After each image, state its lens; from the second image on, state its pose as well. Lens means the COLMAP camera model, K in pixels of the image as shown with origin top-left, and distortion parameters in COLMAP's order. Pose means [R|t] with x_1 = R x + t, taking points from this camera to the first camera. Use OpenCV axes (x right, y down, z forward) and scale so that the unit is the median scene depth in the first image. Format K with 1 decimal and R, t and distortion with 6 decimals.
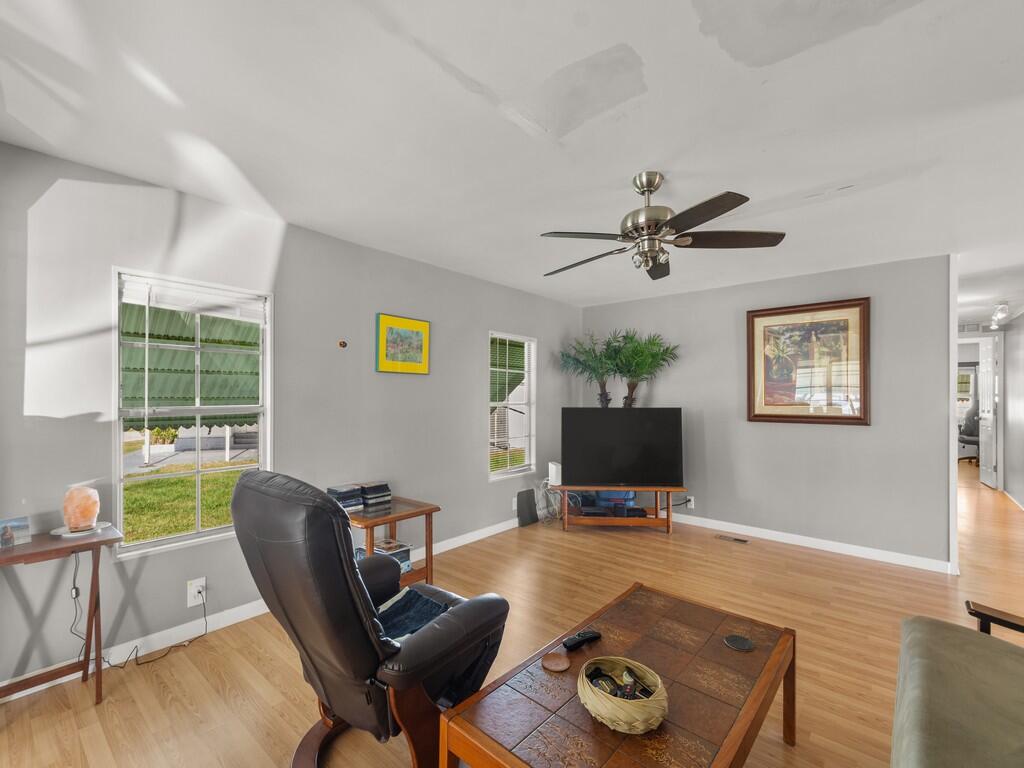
lens RADIAL K [[452.1, 0, 501.0], [0, 452.1, 401.1], [0, 0, 1]] dist [0.001574, 0.000151]
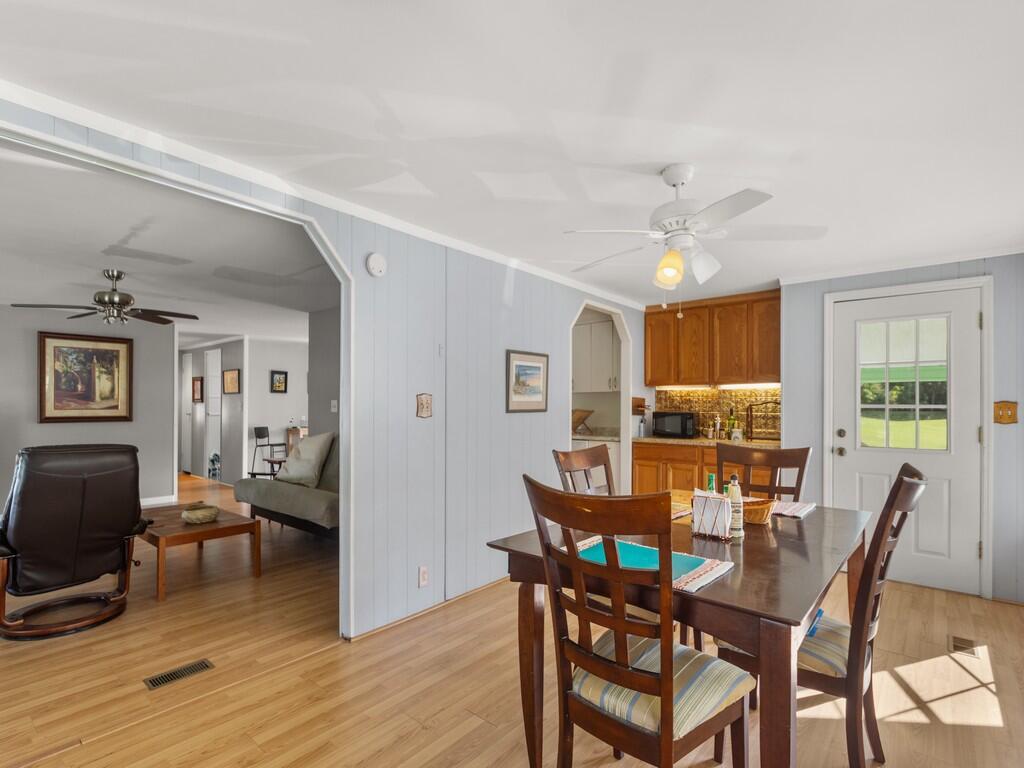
lens RADIAL K [[510.2, 0, 510.8], [0, 510.2, 392.6], [0, 0, 1]] dist [0.000080, -0.000110]
pose [[-0.035097, 0.016292, 0.999251, -0.875675], [0.001117, 0.999867, -0.016263, -0.013386], [-0.999383, 0.000545, -0.035110, -0.209686]]
